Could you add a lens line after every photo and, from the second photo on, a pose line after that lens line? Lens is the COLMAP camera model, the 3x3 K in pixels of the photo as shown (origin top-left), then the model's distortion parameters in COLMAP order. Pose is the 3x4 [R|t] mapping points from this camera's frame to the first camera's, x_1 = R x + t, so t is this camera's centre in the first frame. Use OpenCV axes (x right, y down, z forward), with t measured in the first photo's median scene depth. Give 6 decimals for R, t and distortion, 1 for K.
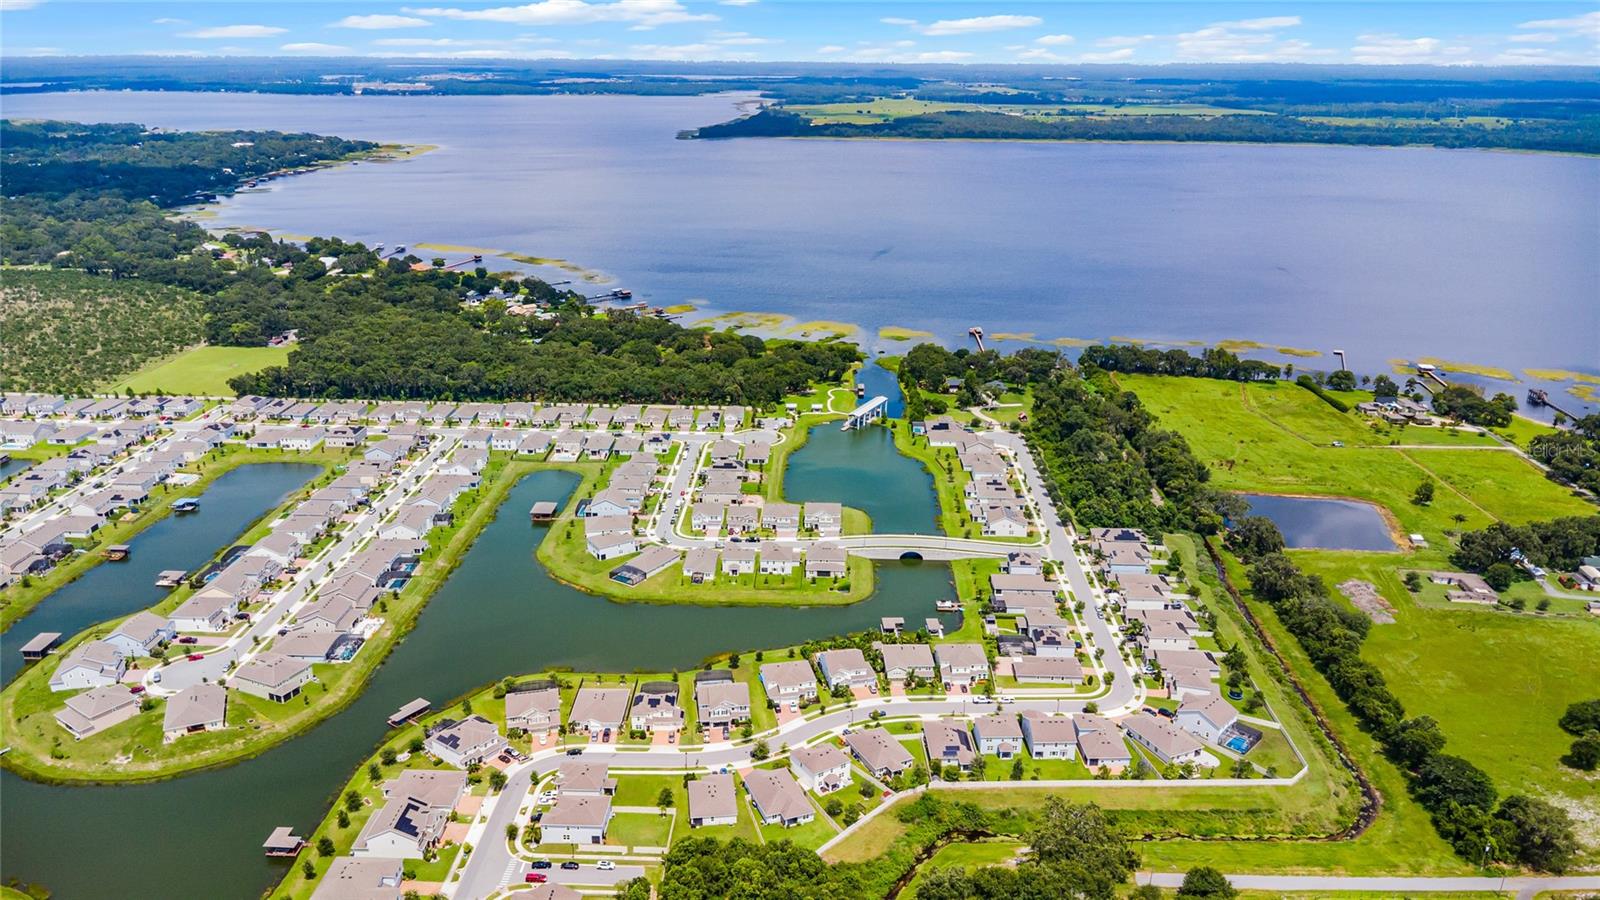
lens RADIAL K [[1155.1, 0, 795.6], [0, 1155.1, 451.0], [0, 0, 1]] dist [0.053061, -0.073933]
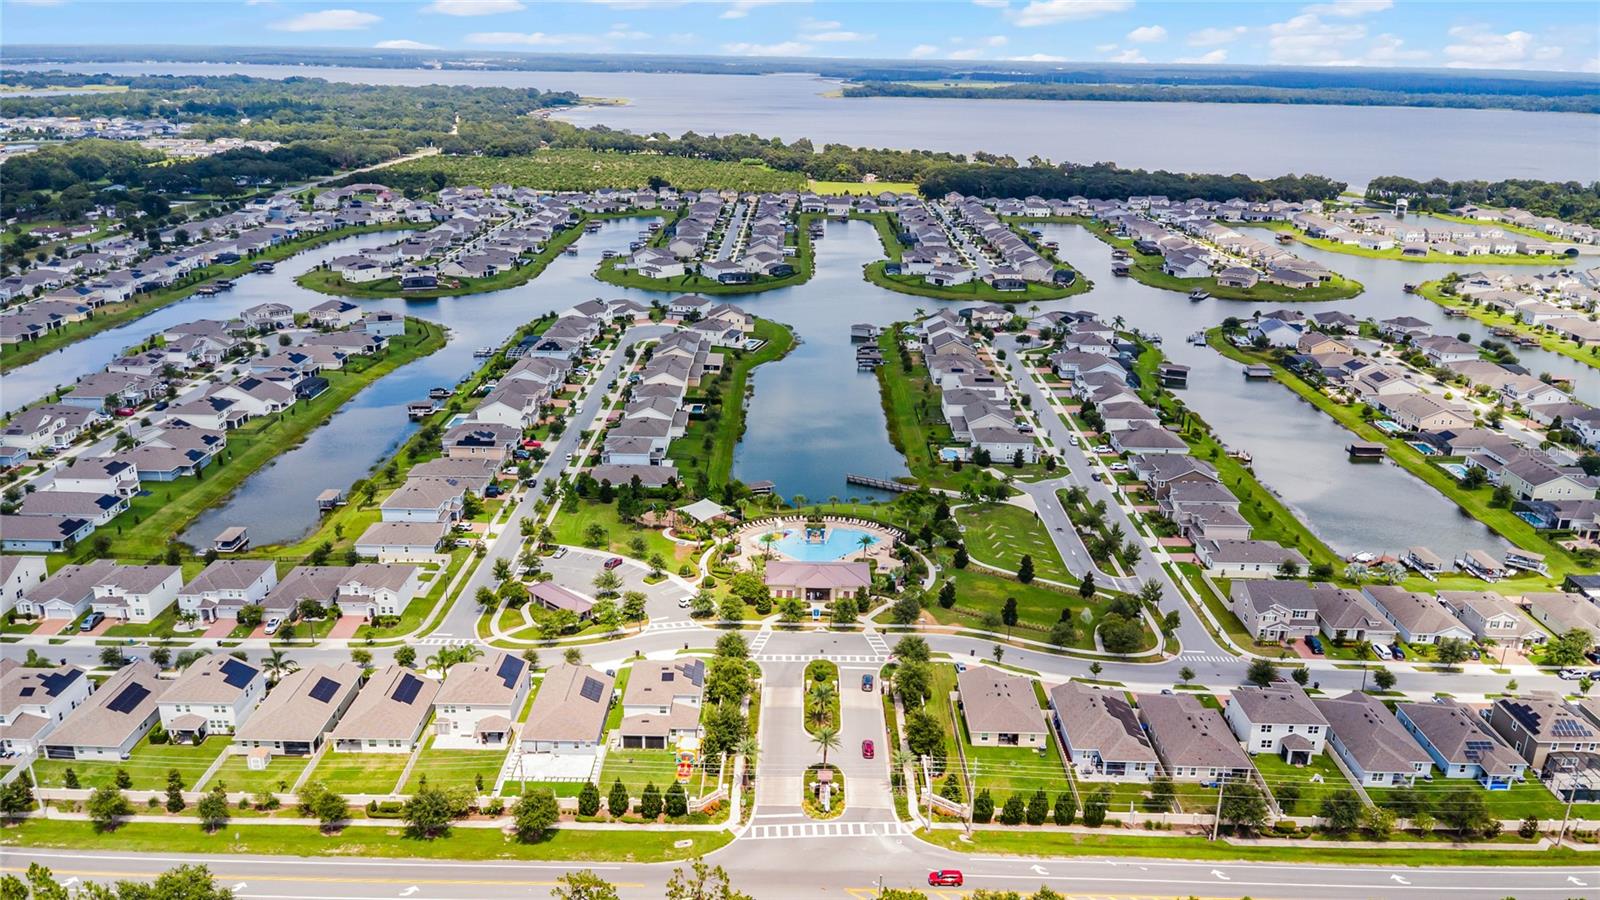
lens RADIAL K [[1166.5, 0, 795.8], [0, 1166.5, 414.2], [0, 0, 1]] dist [0.058696, -0.082947]
pose [[0.999341, 0.000775, 0.036297, -0.838562], [0.000385, 0.999490, -0.031947, 0.305256], [-0.036304, 0.031939, 0.998830, -0.422272]]
